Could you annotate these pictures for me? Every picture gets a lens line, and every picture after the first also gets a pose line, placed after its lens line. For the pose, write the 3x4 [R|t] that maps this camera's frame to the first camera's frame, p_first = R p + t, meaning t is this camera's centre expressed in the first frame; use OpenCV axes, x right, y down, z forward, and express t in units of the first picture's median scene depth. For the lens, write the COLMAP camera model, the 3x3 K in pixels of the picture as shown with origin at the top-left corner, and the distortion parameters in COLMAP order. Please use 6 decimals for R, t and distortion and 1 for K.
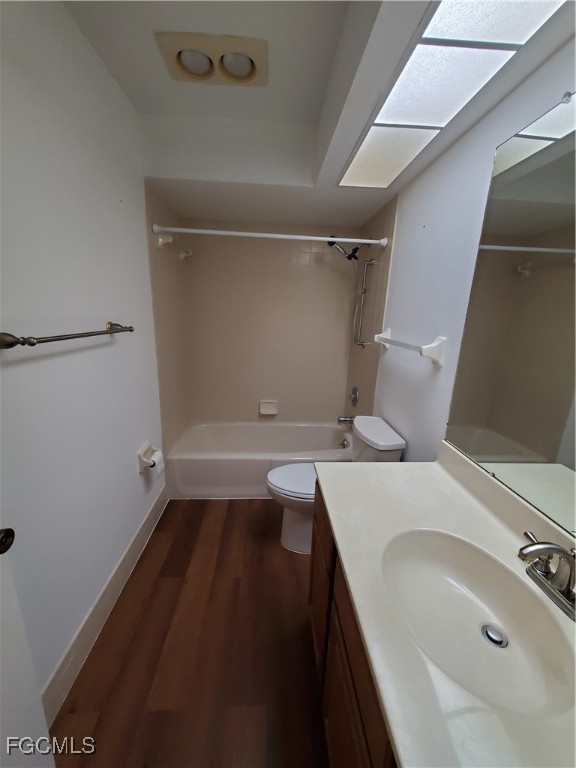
lens RADIAL K [[306.0, 0, 288.0], [0, 306.0, 384.0], [0, 0, 1]] dist [0.000300, -0.000257]
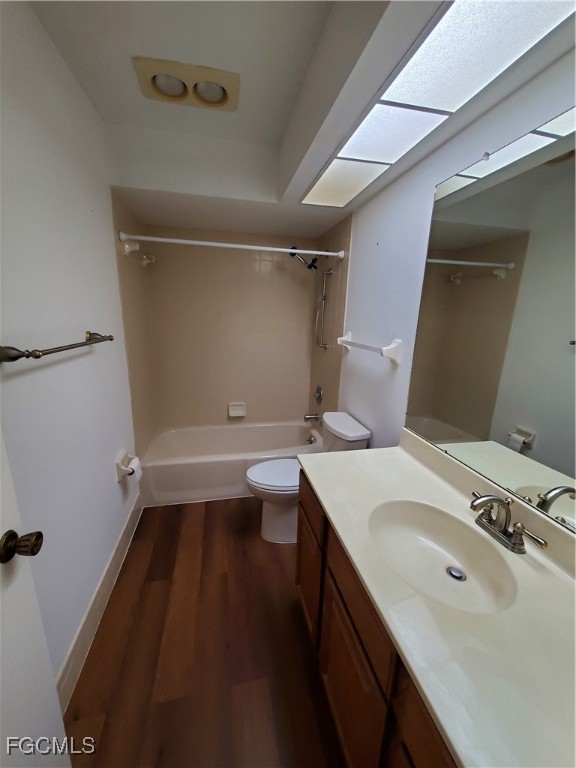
lens RADIAL K [[306.0, 0, 288.0], [0, 306.0, 384.0], [0, 0, 1]] dist [0.000300, -0.000257]
pose [[0.987420, -0.042974, 0.152169, -0.086117], [0.044080, 0.999020, -0.003896, 0.001699], [-0.151853, 0.010555, 0.988347, -0.080005]]
